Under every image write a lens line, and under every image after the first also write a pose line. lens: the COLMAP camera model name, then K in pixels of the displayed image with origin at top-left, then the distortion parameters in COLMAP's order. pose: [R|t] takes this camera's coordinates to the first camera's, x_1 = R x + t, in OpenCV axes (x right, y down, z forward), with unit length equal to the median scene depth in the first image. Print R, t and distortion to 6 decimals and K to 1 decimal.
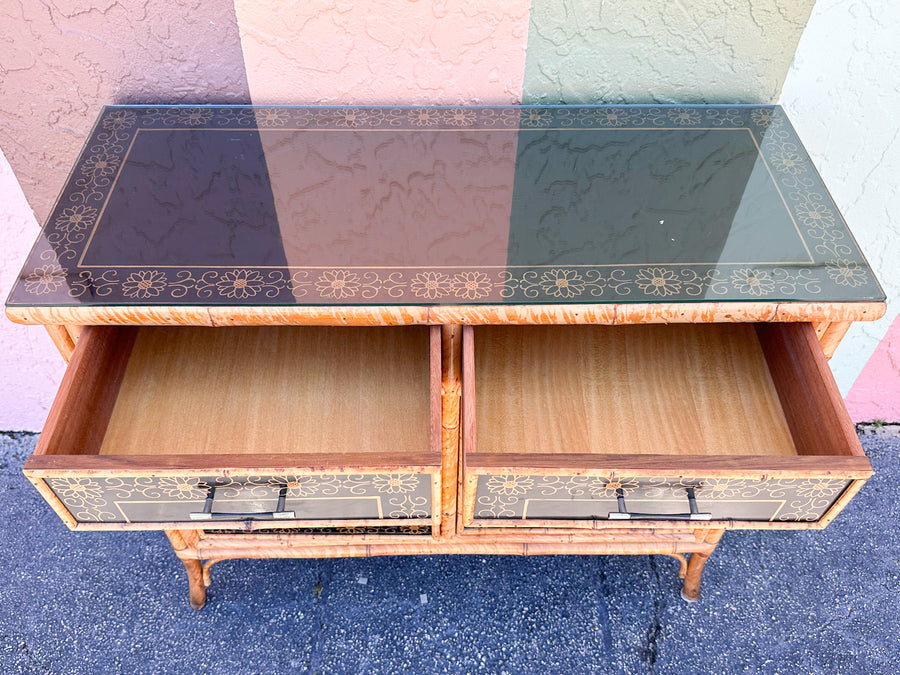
lens RADIAL K [[750.1, 0, 451.1], [0, 750.1, 378.2], [0, 0, 1]] dist [0.091175, -0.156741]
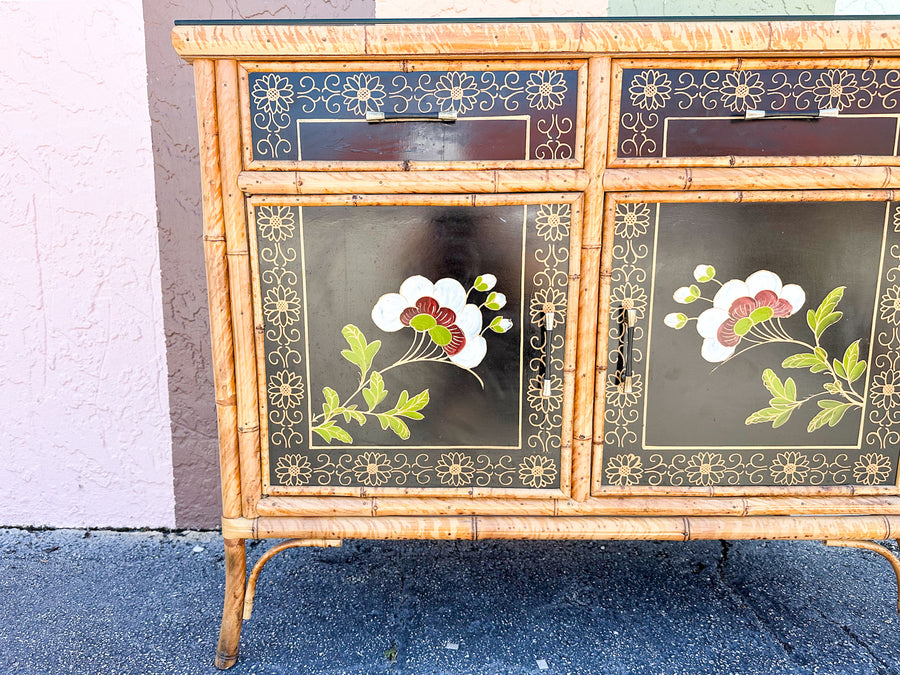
lens RADIAL K [[693.8, 0, 407.4], [0, 693.8, 355.0], [0, 0, 1]] dist [0.083632, -0.127333]
pose [[0.999211, -0.013417, -0.037370, -0.150755], [-0.013249, 0.774575, -0.632343, 0.548716], [0.037430, 0.632339, 0.773787, 0.351890]]
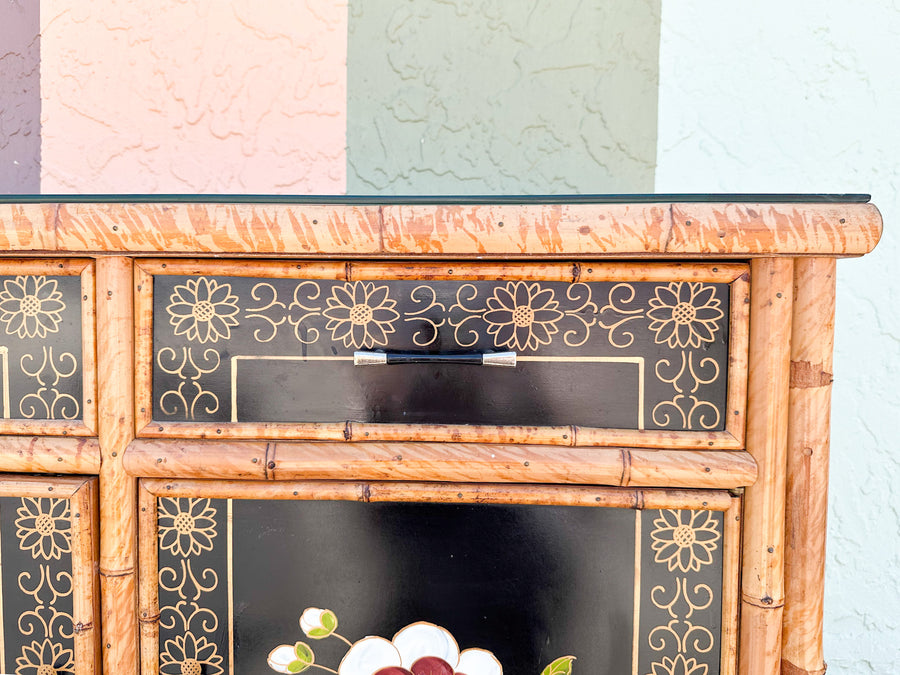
lens RADIAL K [[694.1, 0, 385.7], [0, 694.1, 326.3], [0, 0, 1]] dist [0.066852, -0.126826]
pose [[0.997056, -0.003355, -0.076605, 0.171308], [-0.054956, 0.665430, -0.744434, 0.234265], [0.053473, 0.746453, 0.663287, 0.466688]]
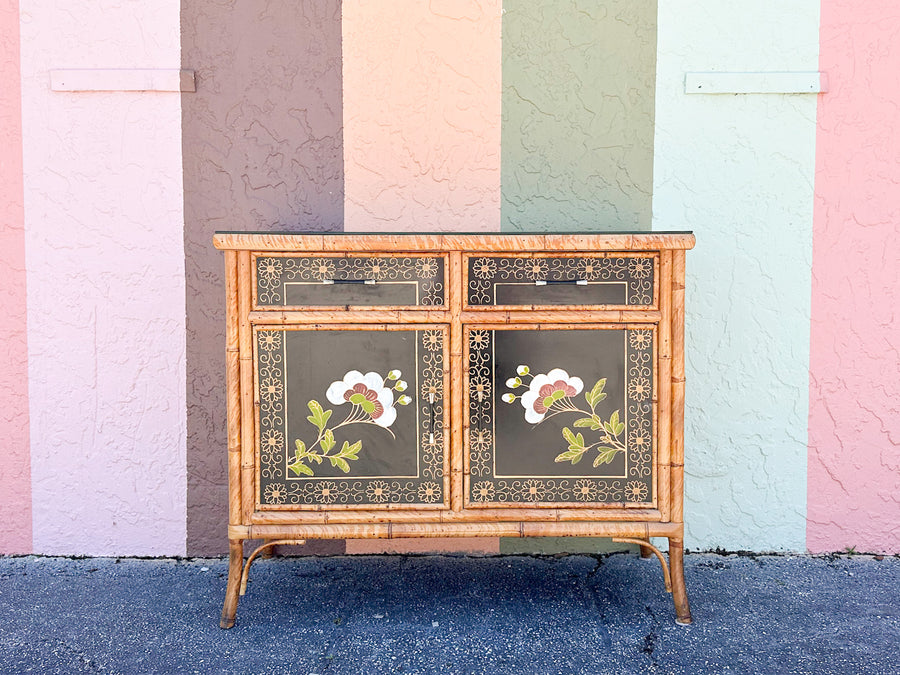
lens RADIAL K [[896.5, 0, 470.6], [0, 896.5, 304.5], [0, 0, 1]] dist [0.191621, -0.433380]
pose [[0.999799, -0.015255, -0.013011, 0.042588], [0.000910, 0.682784, -0.730620, 1.053059], [0.020029, 0.730461, 0.682661, -0.243047]]
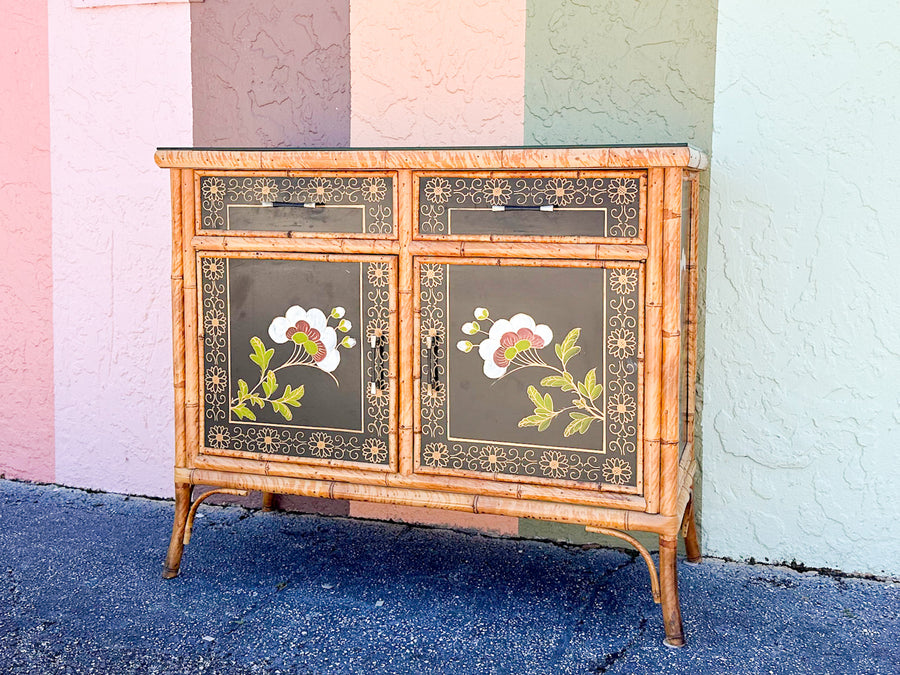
lens RADIAL K [[1022.1, 0, 451.3], [0, 1022.1, 264.7], [0, 0, 1]] dist [0.173390, -0.344786]
pose [[0.943997, 0.013375, -0.329683, 0.521276], [-0.248812, 0.685100, -0.684639, 0.970373], [0.216708, 0.728326, 0.650060, -0.122243]]
